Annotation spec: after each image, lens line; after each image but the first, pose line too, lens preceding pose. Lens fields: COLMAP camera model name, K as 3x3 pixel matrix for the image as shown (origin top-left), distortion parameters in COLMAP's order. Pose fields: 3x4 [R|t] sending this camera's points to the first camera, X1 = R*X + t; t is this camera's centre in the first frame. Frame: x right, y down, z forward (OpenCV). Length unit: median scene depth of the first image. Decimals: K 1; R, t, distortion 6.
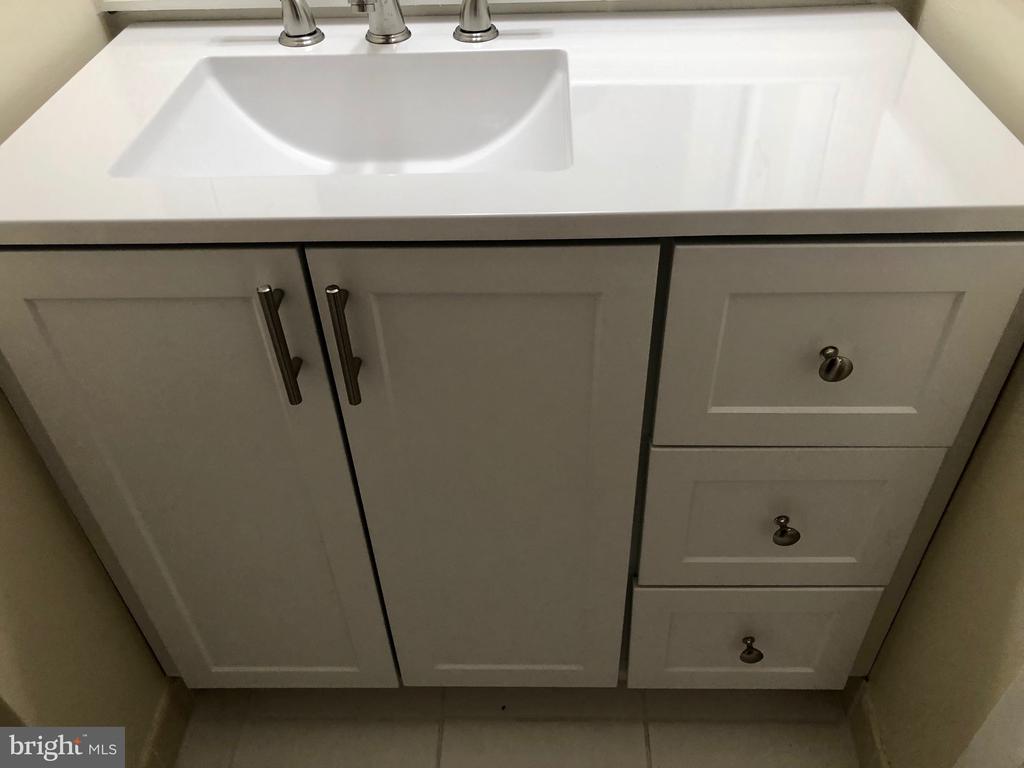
lens RADIAL K [[834.1, 0, 512.0], [0, 834.1, 384.0], [0, 0, 1]] dist [0.011440, 0.006899]
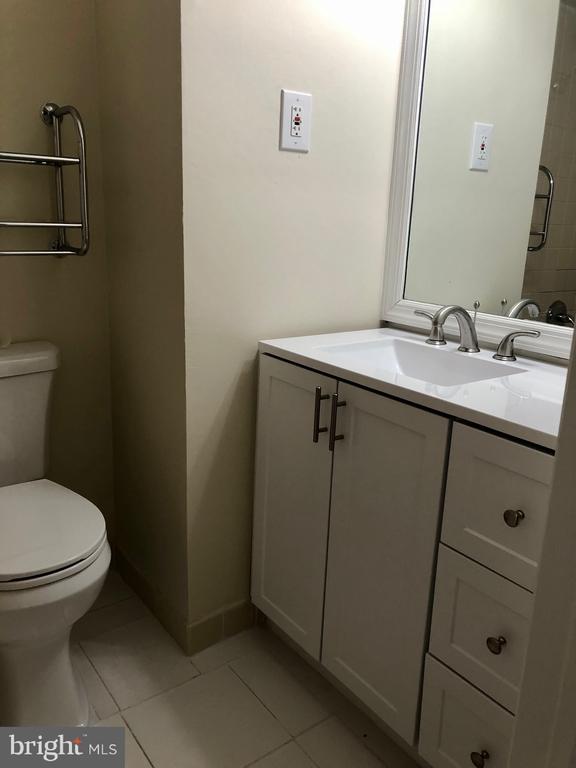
lens RADIAL K [[625.6, 0, 288.0], [0, 625.6, 384.0], [0, 0, 1]] dist [0.011440, 0.006899]
pose [[0.608820, 0.254032, -0.751535, 0.995566], [-0.566537, 0.802365, -0.187739, 0.266084], [0.555314, 0.540072, 0.632415, -0.263702]]
